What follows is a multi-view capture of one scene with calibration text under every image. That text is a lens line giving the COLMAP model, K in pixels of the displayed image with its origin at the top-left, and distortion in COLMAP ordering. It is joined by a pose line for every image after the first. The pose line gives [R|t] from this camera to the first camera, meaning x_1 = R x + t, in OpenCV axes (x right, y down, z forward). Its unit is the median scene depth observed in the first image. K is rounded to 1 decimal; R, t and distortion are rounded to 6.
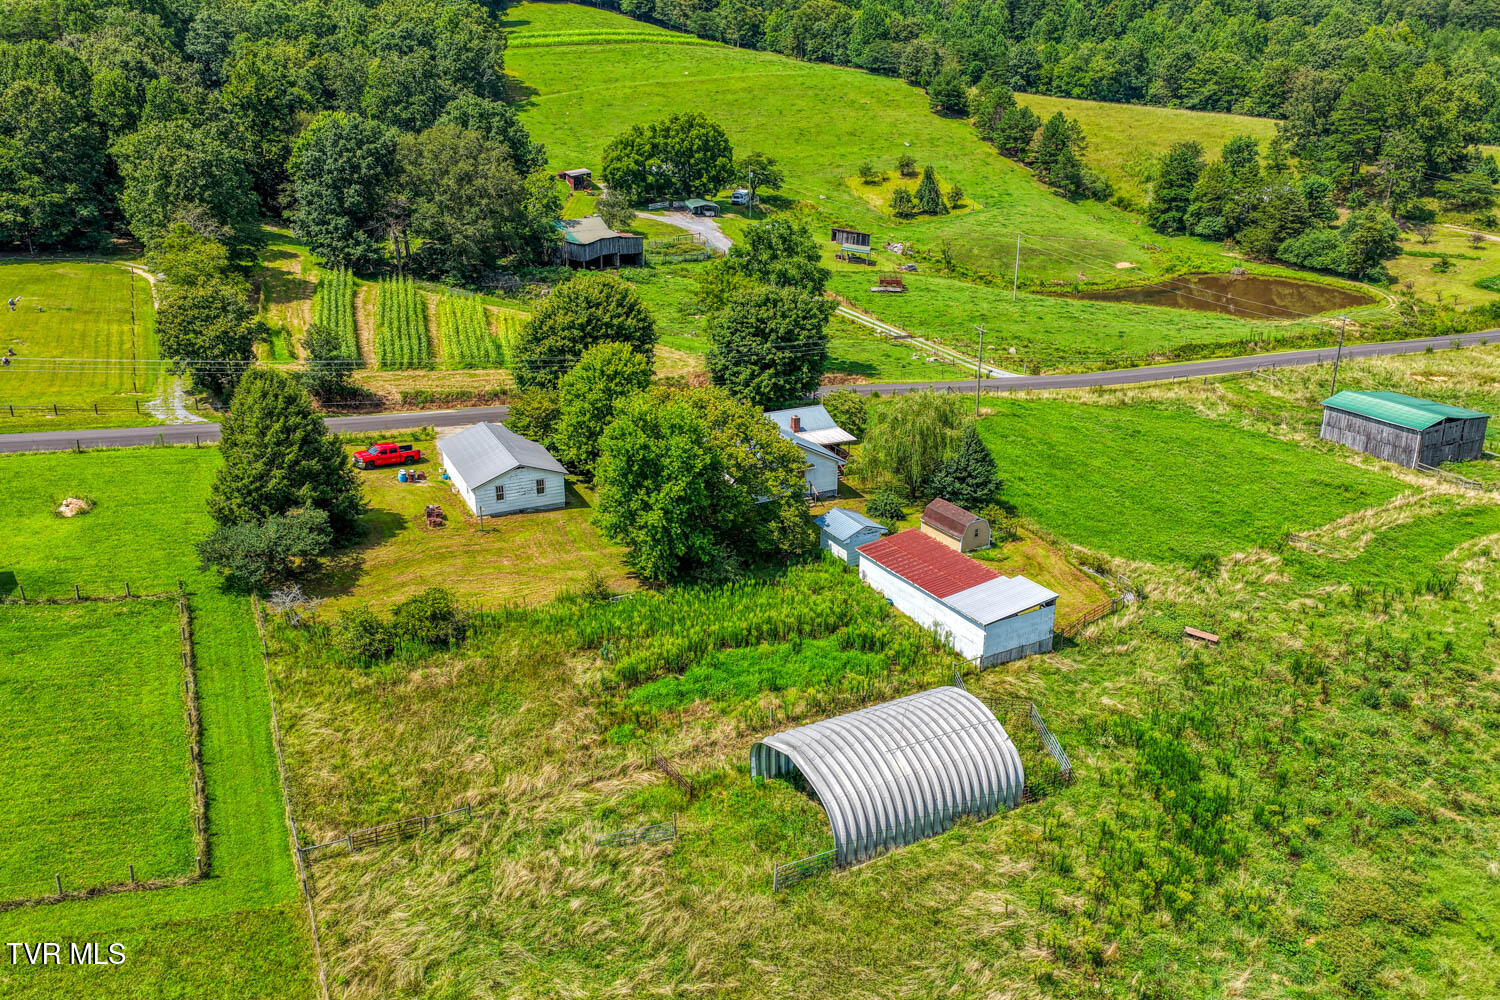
lens RADIAL K [[1185.6, 0, 748.3], [0, 1185.6, 492.9], [0, 0, 1]] dist [0.002101, 0.007620]
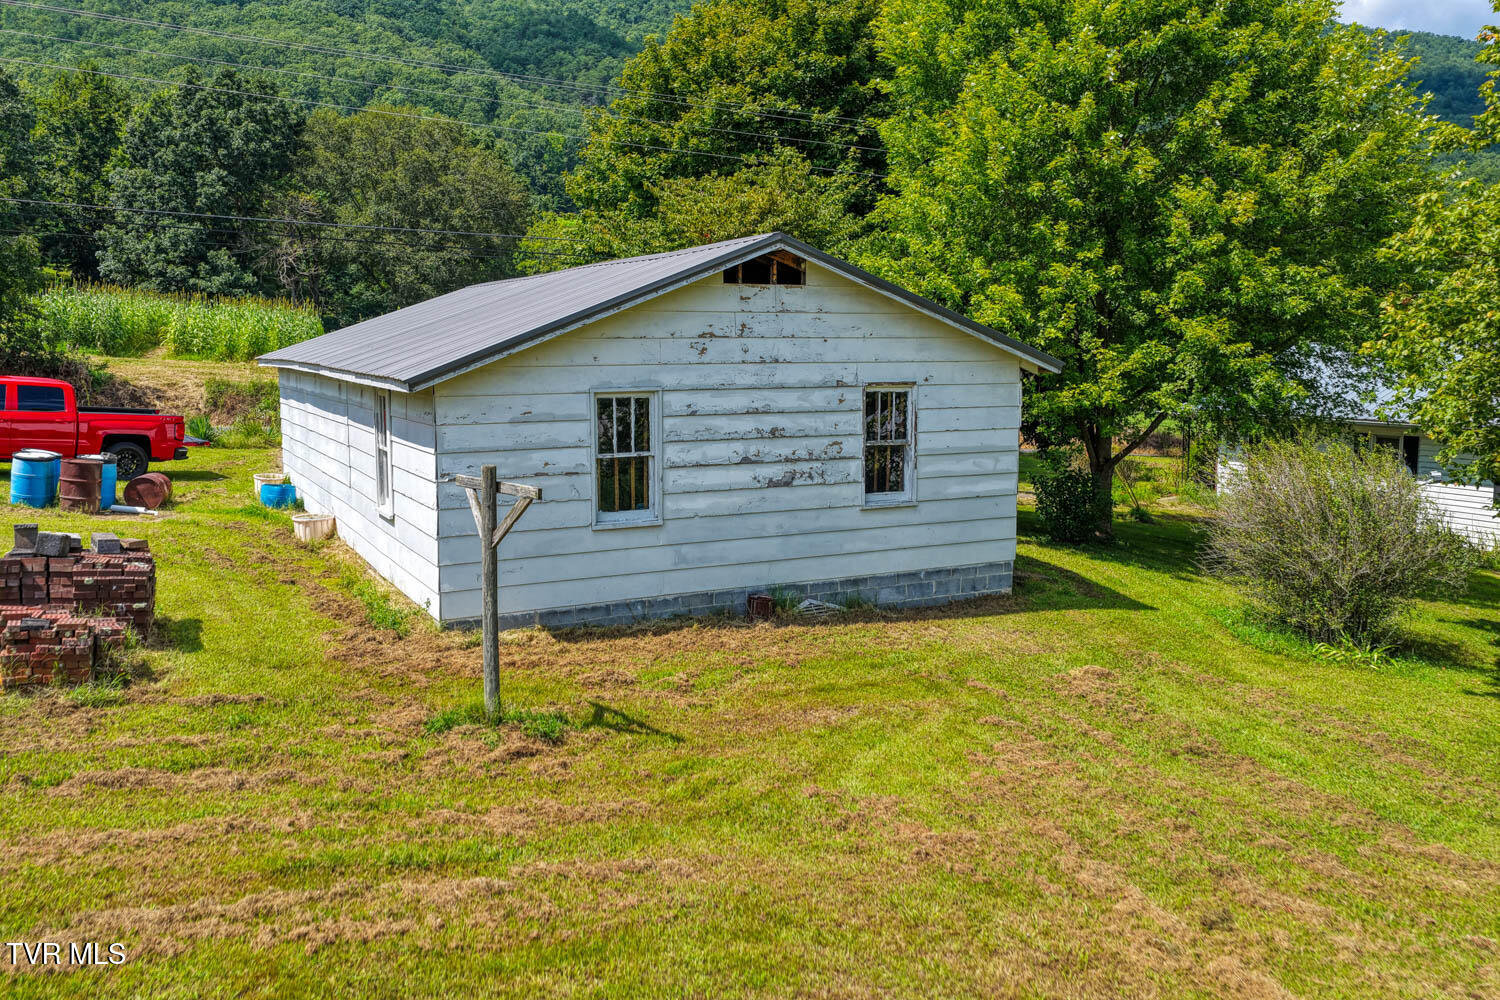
lens RADIAL K [[1241.1, 0, 750.1], [0, 1241.1, 502.1], [0, 0, 1]] dist [-0.014000, 0.037537]
pose [[0.999362, -0.004841, 0.035388, -0.111336], [0.012866, 0.973058, -0.230203, 0.020886], [-0.033320, 0.230511, 0.972499, 0.480966]]
